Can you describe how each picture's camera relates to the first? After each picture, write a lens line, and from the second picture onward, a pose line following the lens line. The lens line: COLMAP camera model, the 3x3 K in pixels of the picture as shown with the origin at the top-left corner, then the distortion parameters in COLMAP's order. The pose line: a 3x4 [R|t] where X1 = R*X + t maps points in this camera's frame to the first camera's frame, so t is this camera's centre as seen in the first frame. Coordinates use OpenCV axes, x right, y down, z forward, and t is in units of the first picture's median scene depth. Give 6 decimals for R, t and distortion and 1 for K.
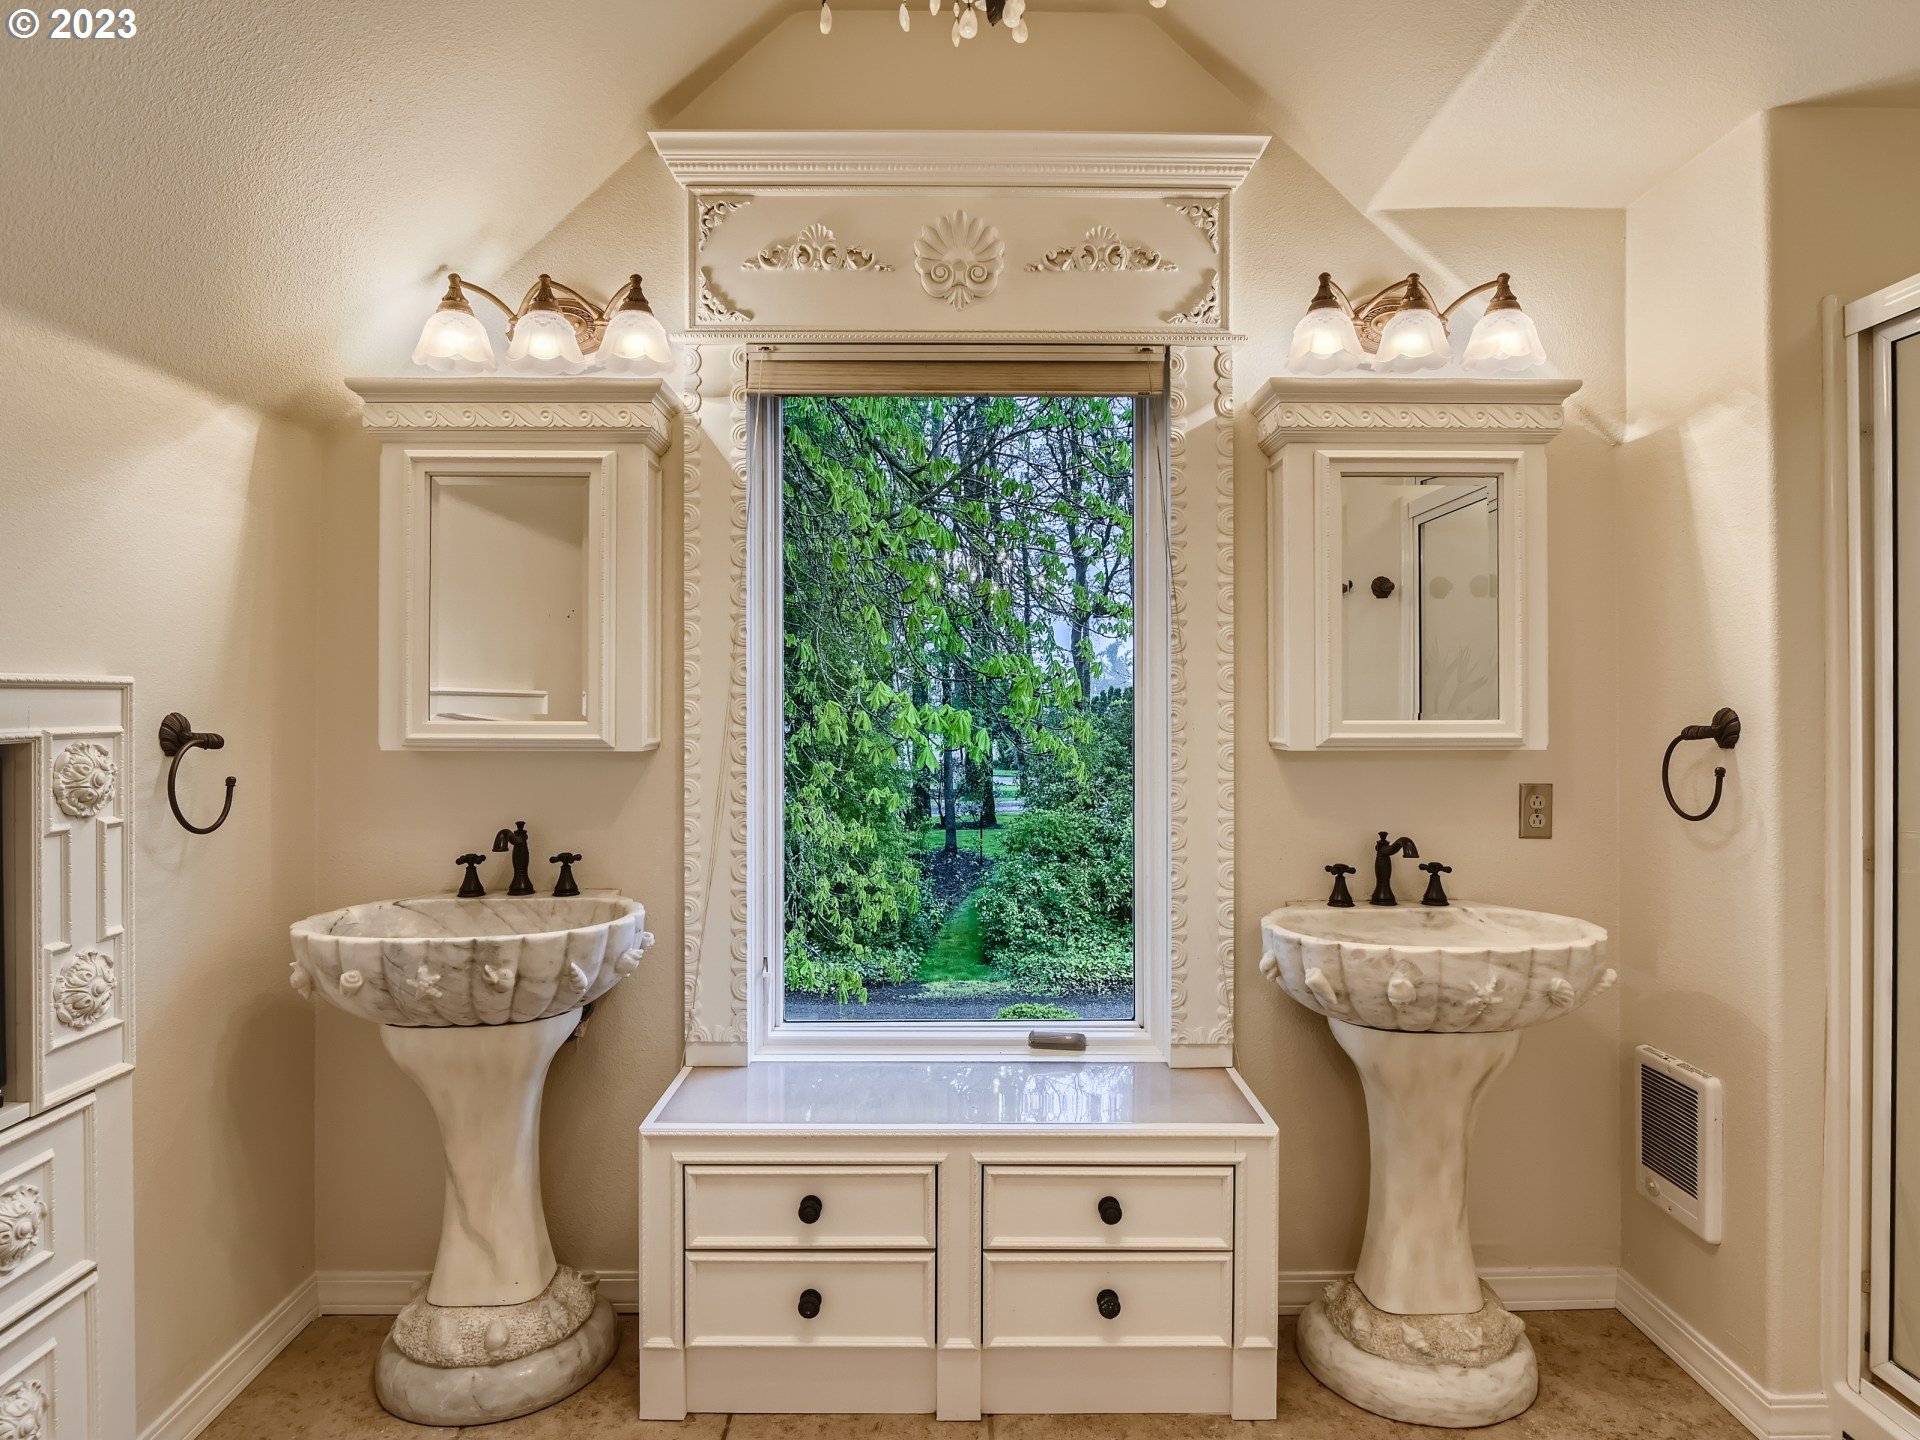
lens RADIAL K [[1076.0, 0, 955.2], [0, 1076.0, 705.2], [0, 0, 1]] dist [-0.020479, 0.002236]
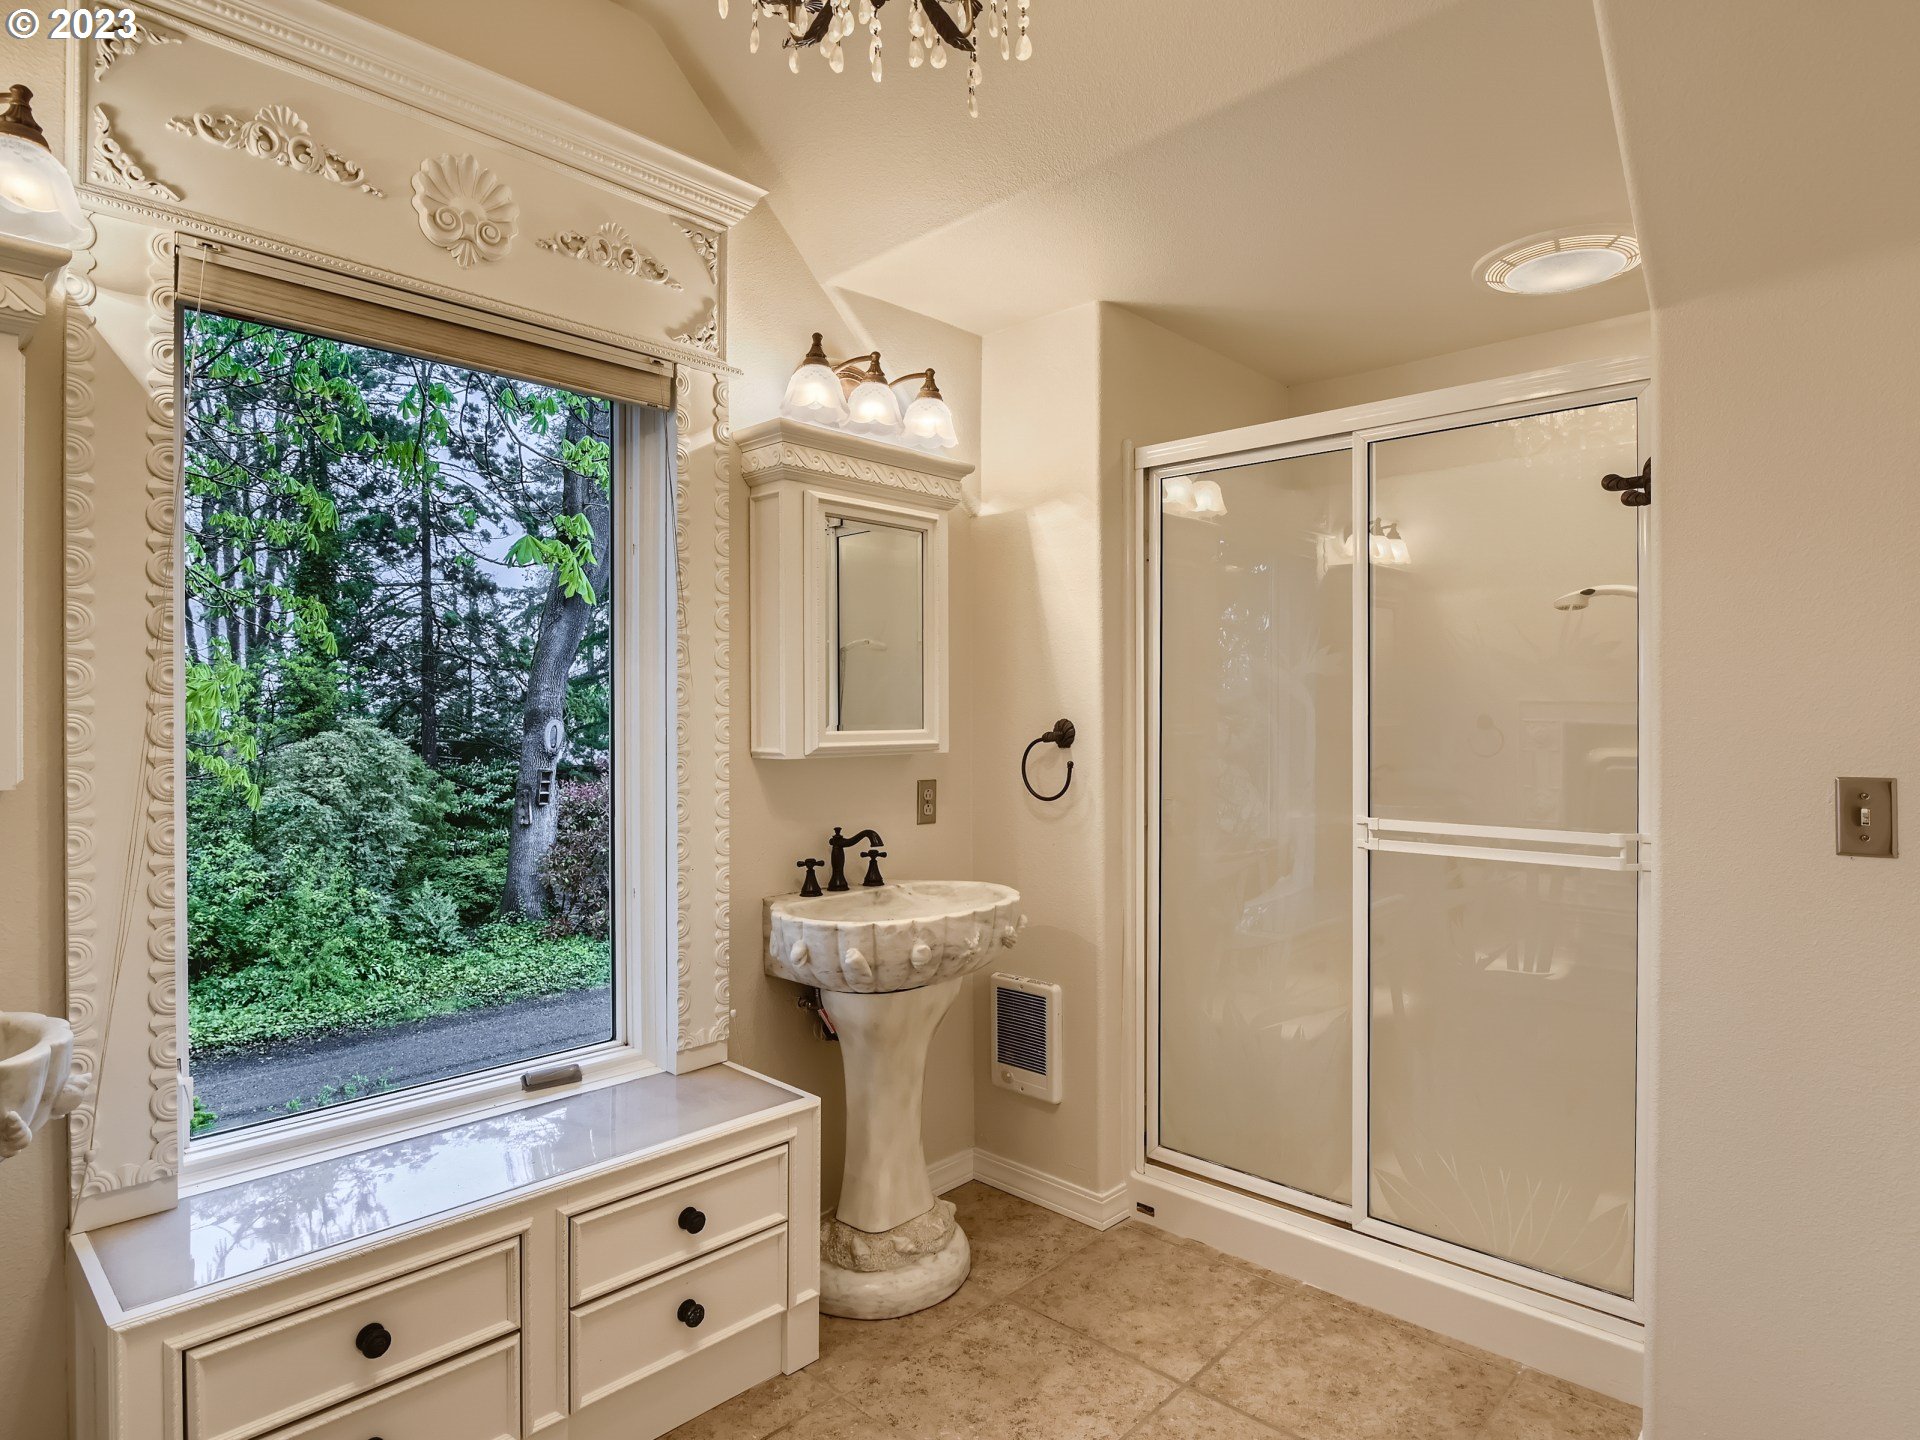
lens RADIAL K [[1076.0, 0, 952.0], [0, 1076.0, 722.7], [0, 0, 1]] dist [-0.020479, 0.002236]
pose [[0.696824, -0.007072, 0.717208, -0.354455], [0.001905, 0.999966, 0.008009, -0.003782], [-0.717240, -0.004215, 0.696813, 0.108938]]
